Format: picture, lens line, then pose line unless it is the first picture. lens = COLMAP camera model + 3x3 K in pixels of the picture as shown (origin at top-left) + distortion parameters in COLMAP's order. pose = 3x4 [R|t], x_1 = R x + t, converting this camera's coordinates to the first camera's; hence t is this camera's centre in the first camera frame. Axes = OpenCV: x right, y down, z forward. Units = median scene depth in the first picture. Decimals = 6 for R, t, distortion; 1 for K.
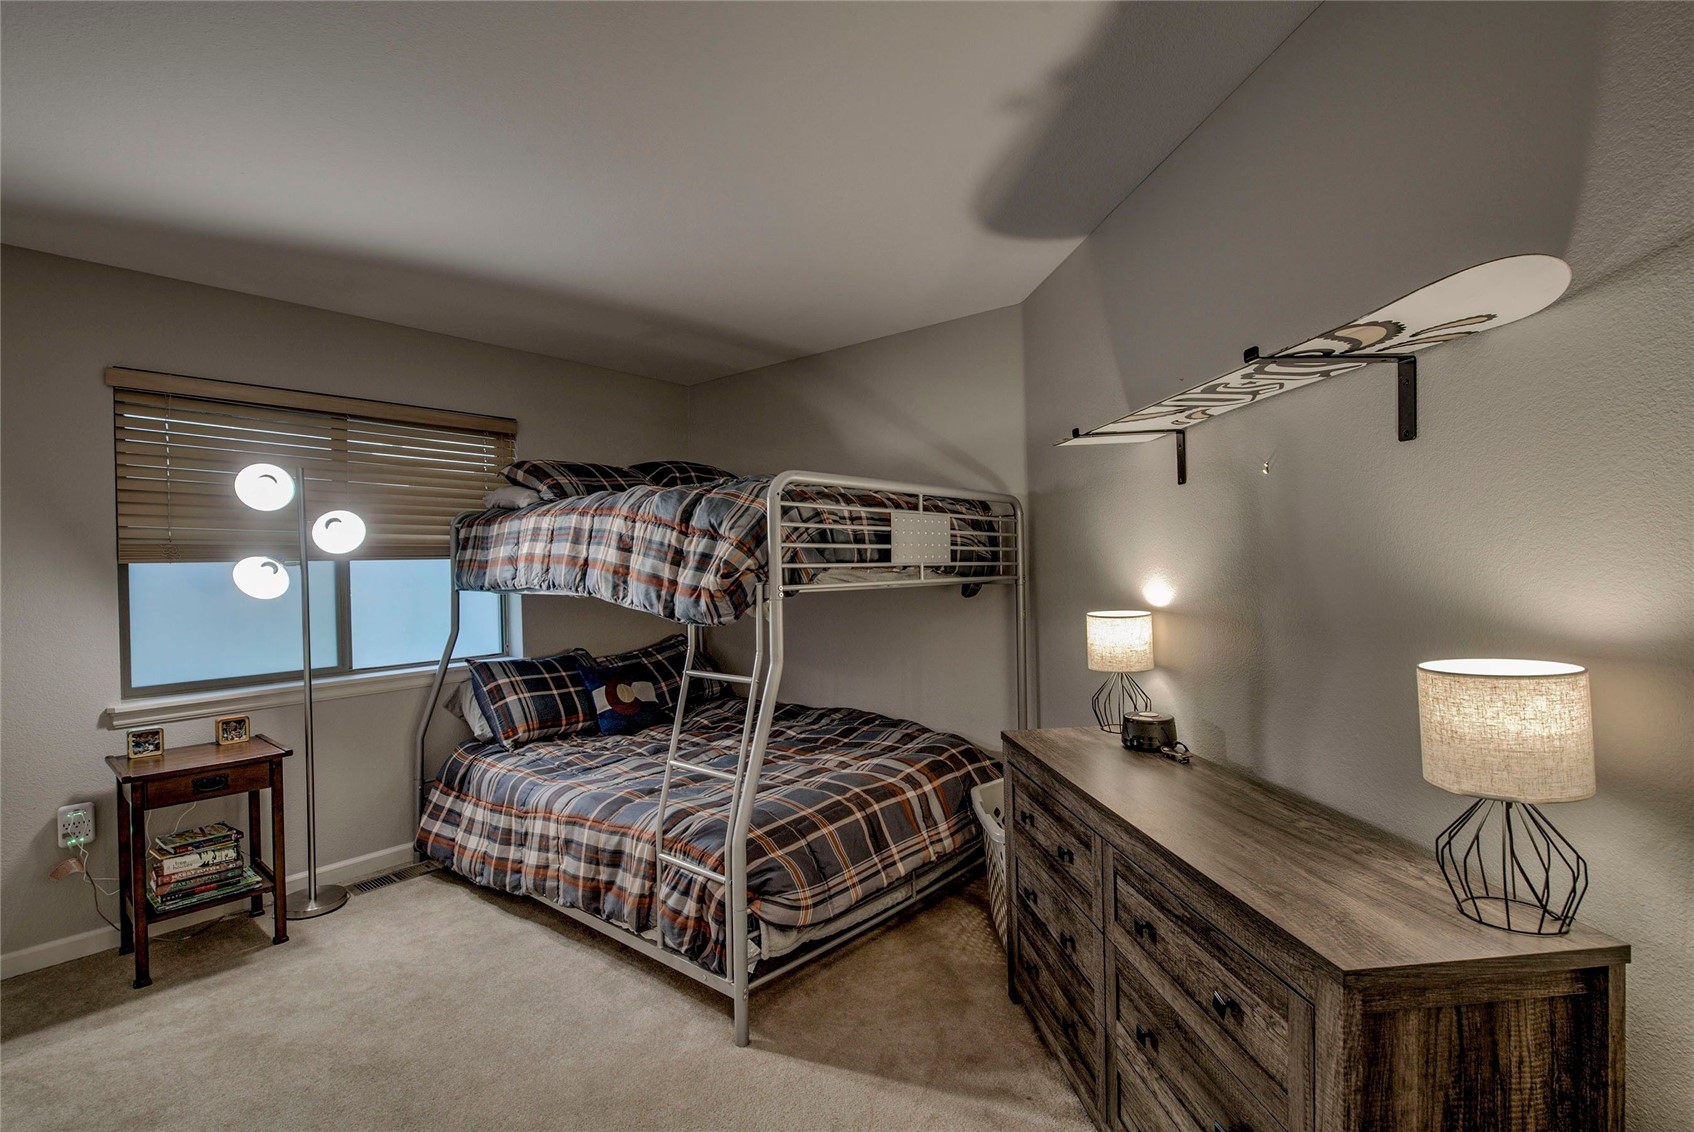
lens RADIAL K [[752.9, 0, 839.6], [0, 752.9, 565.7], [0, 0, 1]] dist [-0.011463, -0.002460]
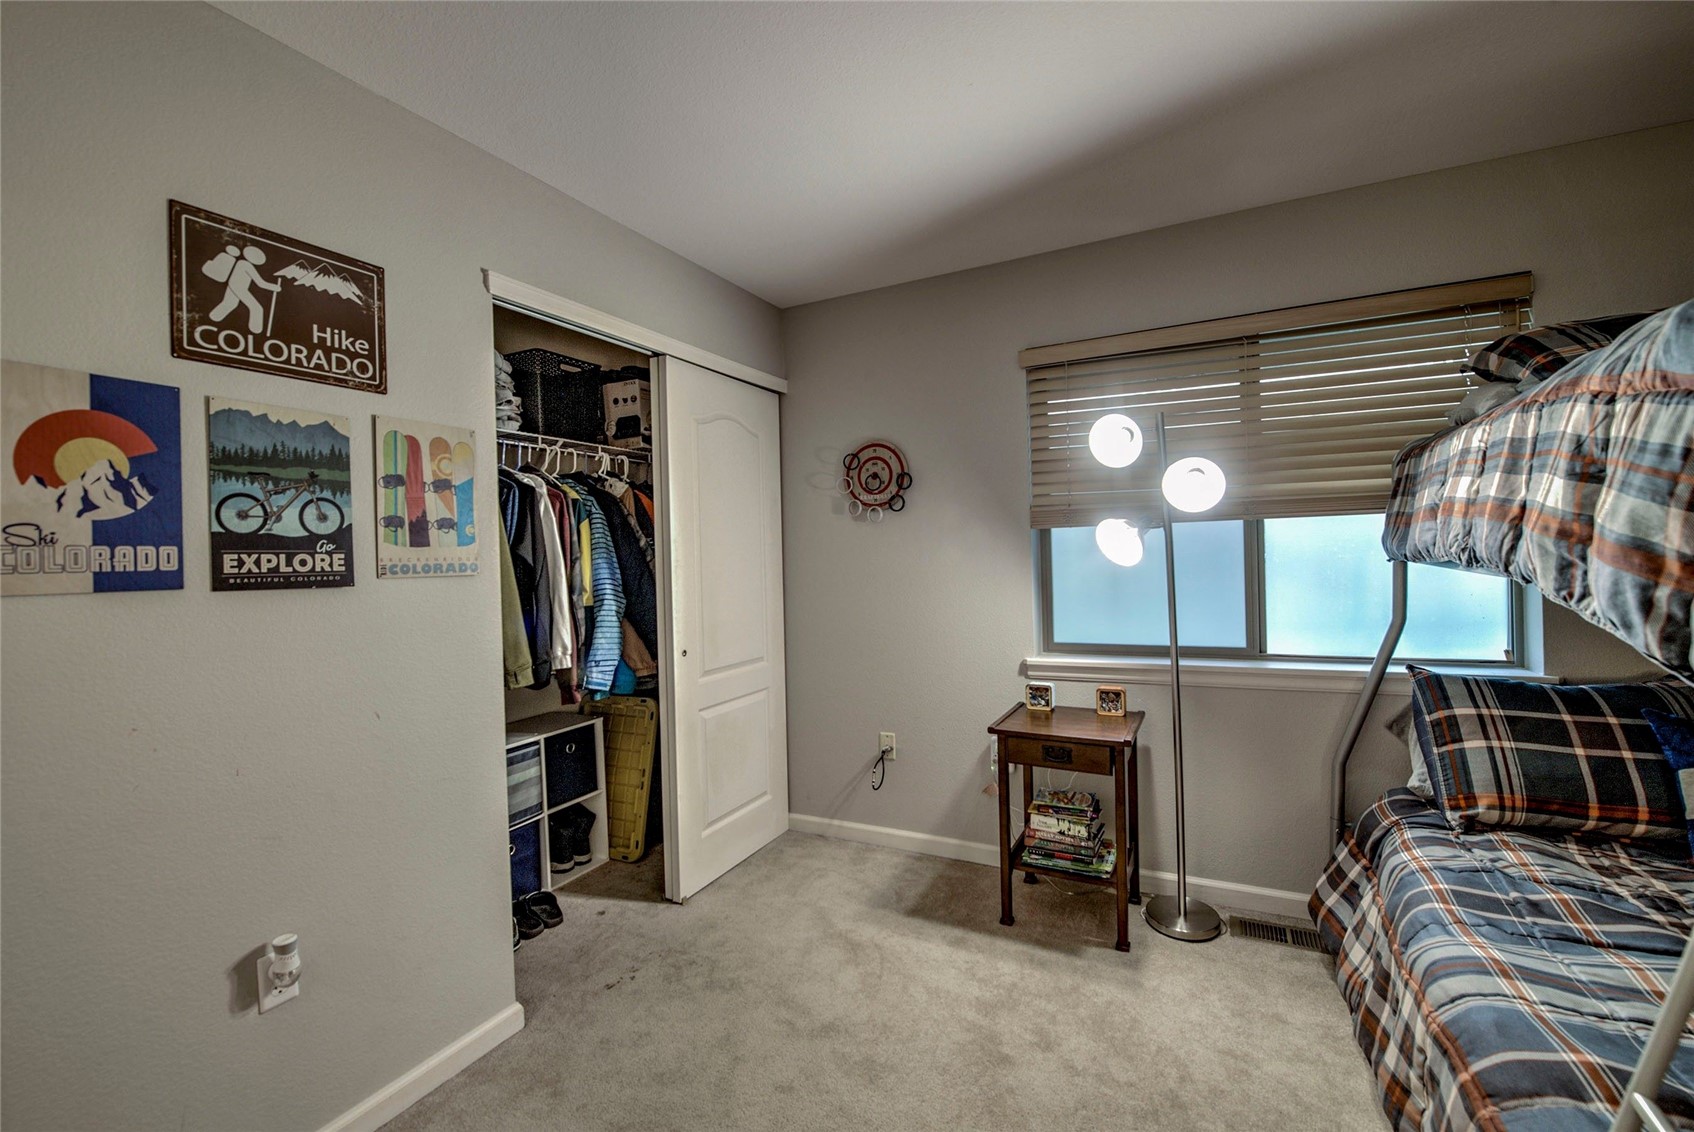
lens RADIAL K [[702.0, 0, 866.3], [0, 702.0, 560.0], [0, 0, 1]] dist [-0.013029, -0.003205]
pose [[0.210785, 0.028694, -0.977111, -0.008159], [0.023479, 0.999132, 0.034406, 0.001309], [0.977251, -0.030194, 0.209928, 0.538741]]
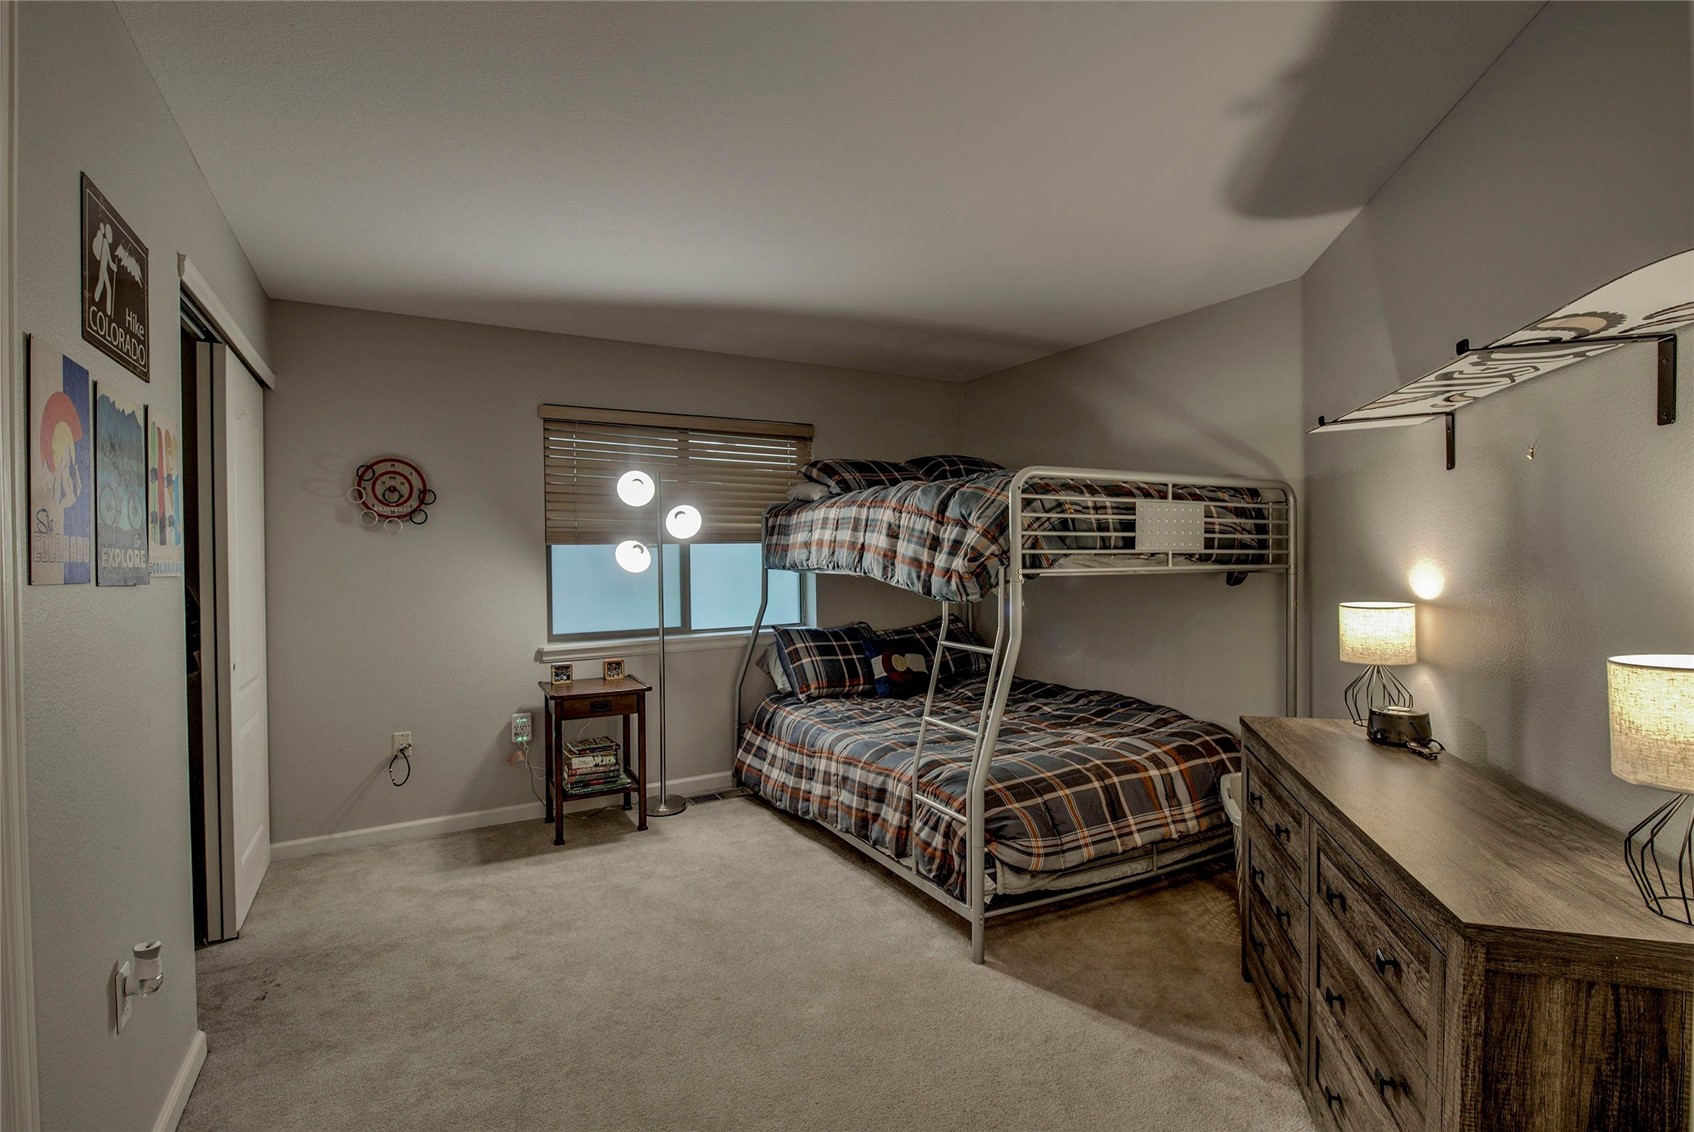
lens RADIAL K [[752.9, 0, 856.0], [0, 752.9, 561.4], [0, 0, 1]] dist [-0.011463, -0.002460]
pose [[0.935861, 0.015117, -0.352046, 0.073694], [-0.010235, 0.999824, 0.015724, -0.000262], [0.352221, -0.011112, 0.935851, -0.119058]]
